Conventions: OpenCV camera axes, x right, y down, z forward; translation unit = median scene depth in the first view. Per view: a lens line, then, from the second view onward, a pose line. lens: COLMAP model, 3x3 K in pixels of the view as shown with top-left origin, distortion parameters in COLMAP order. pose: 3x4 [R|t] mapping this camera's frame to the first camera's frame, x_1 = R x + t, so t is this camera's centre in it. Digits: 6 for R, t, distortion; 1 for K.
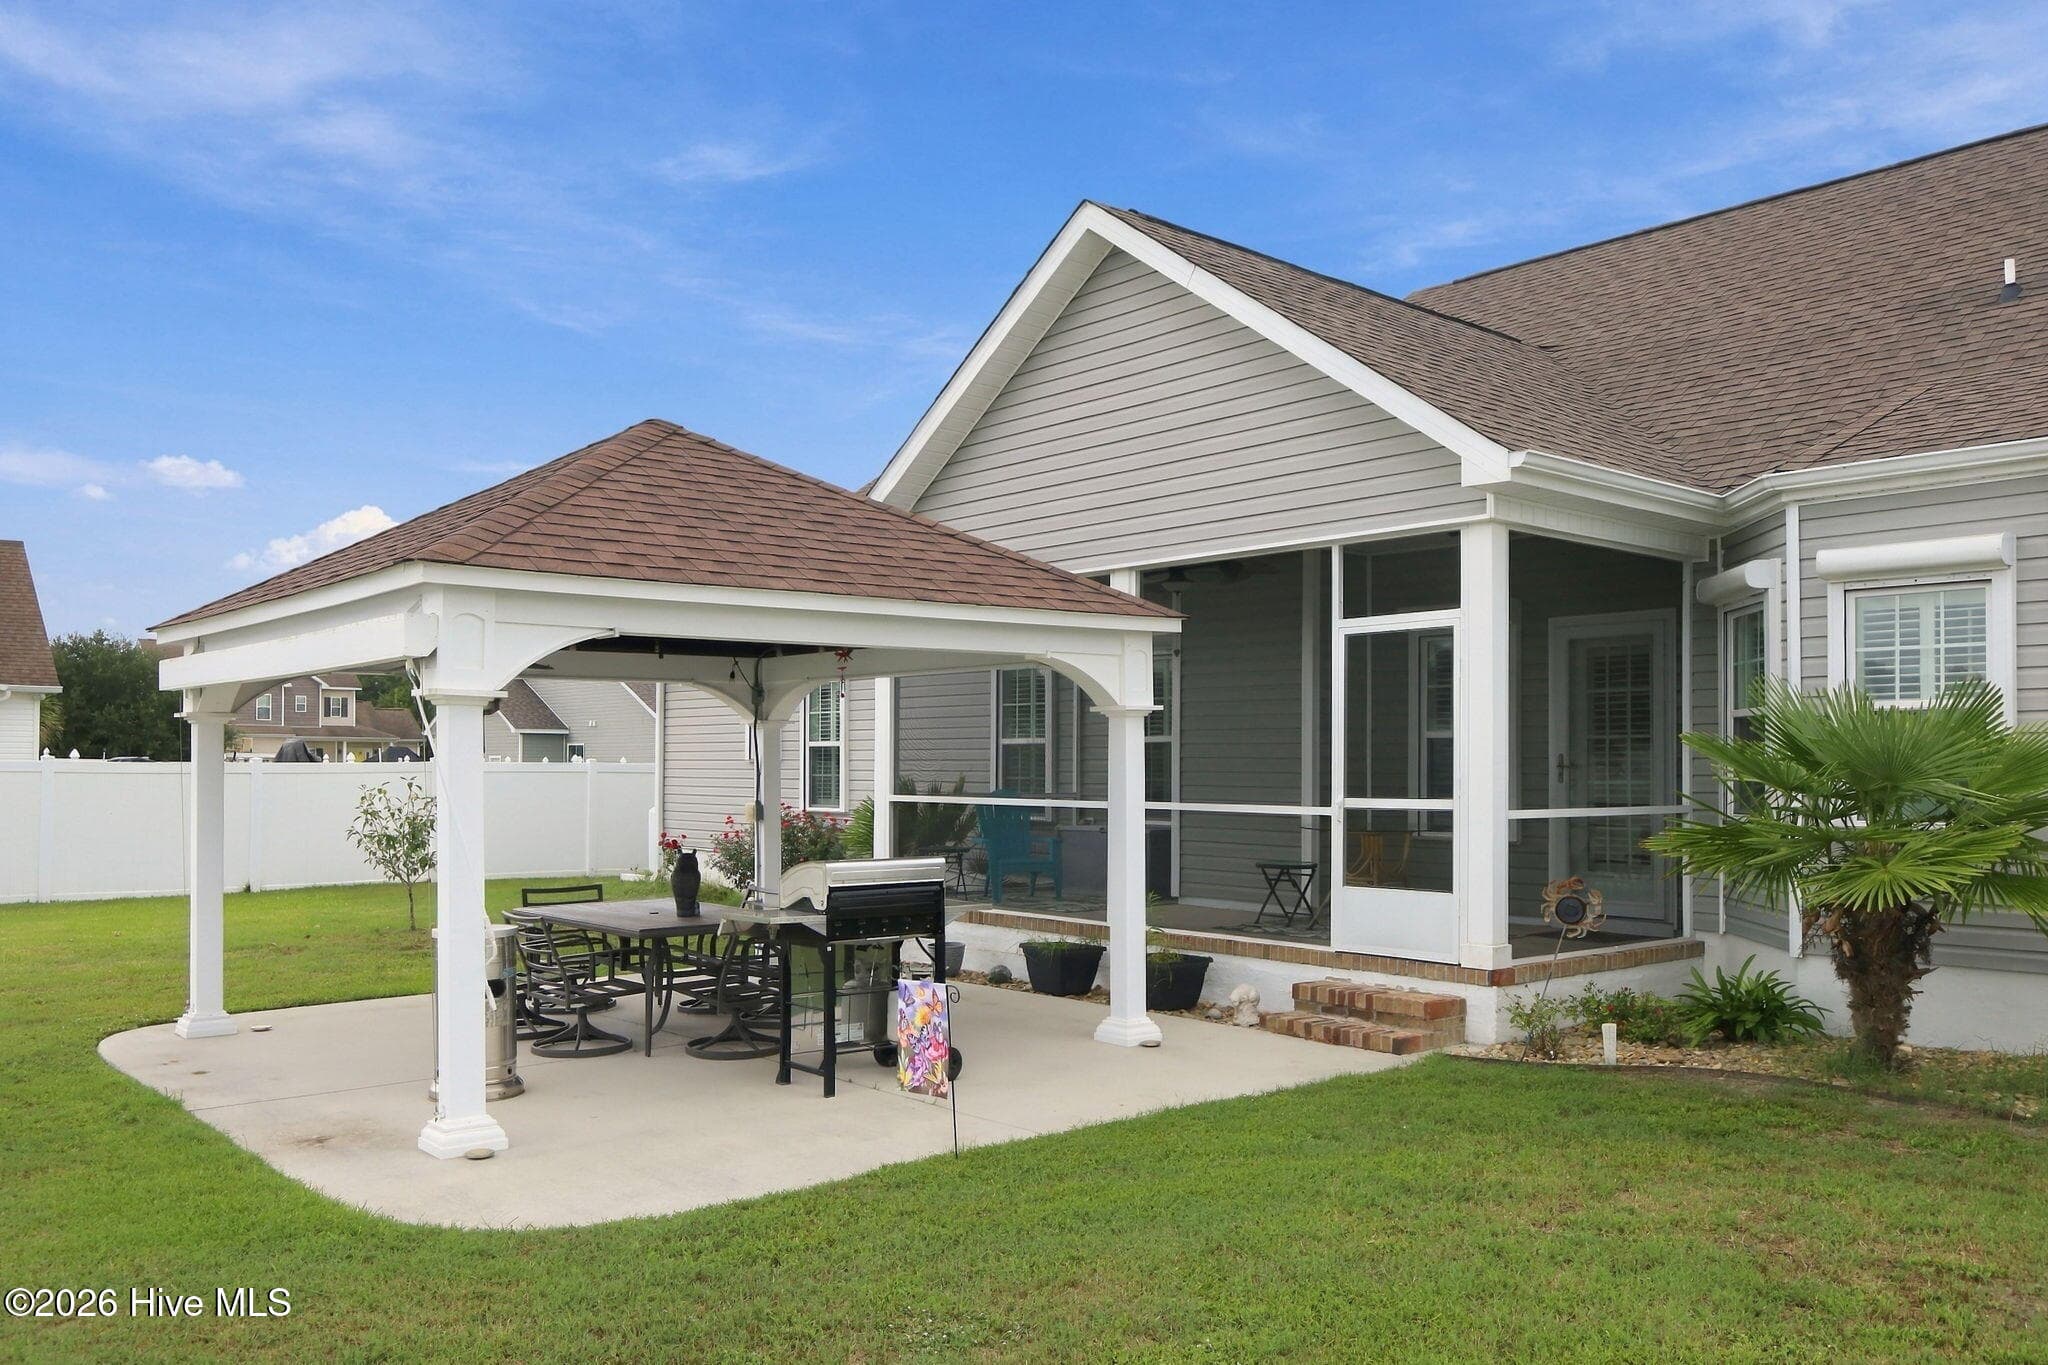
lens RADIAL K [[1613.3, 0, 1021.8], [0, 1613.3, 754.0], [0, 0, 1]] dist [0.006497, -0.002103]
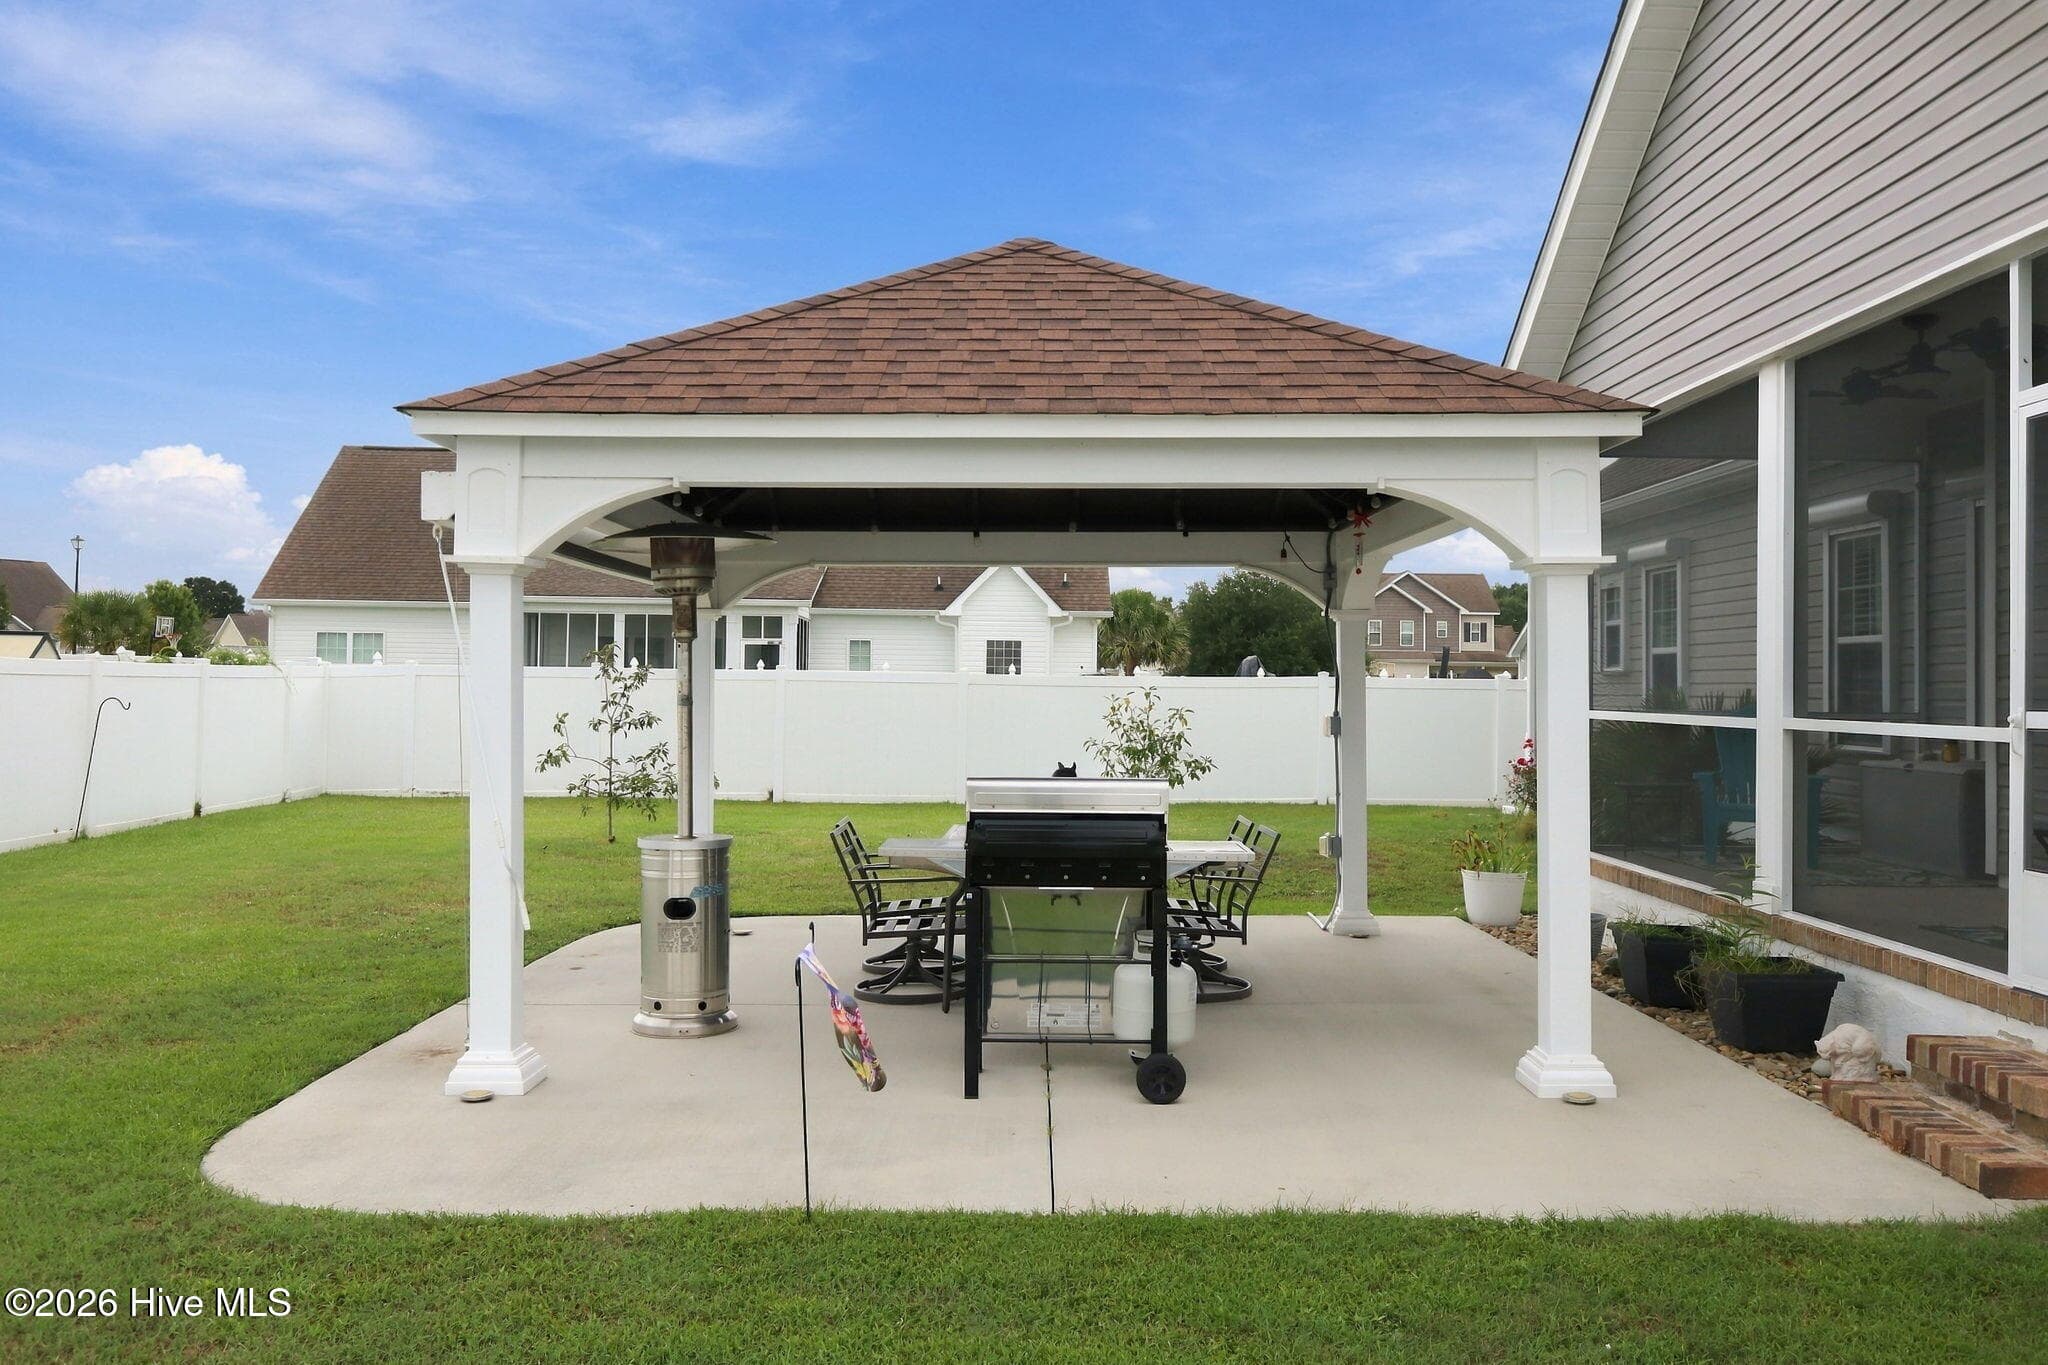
lens RADIAL K [[1645.0, 0, 1025.3], [0, 1645.0, 663.2], [0, 0, 1]] dist [-0.006384, -0.004123]
pose [[0.762367, -0.004520, -0.647129, 0.299889], [-0.002738, 0.999944, -0.010210, 0.017272], [0.647139, 0.009555, 0.762312, 0.345587]]
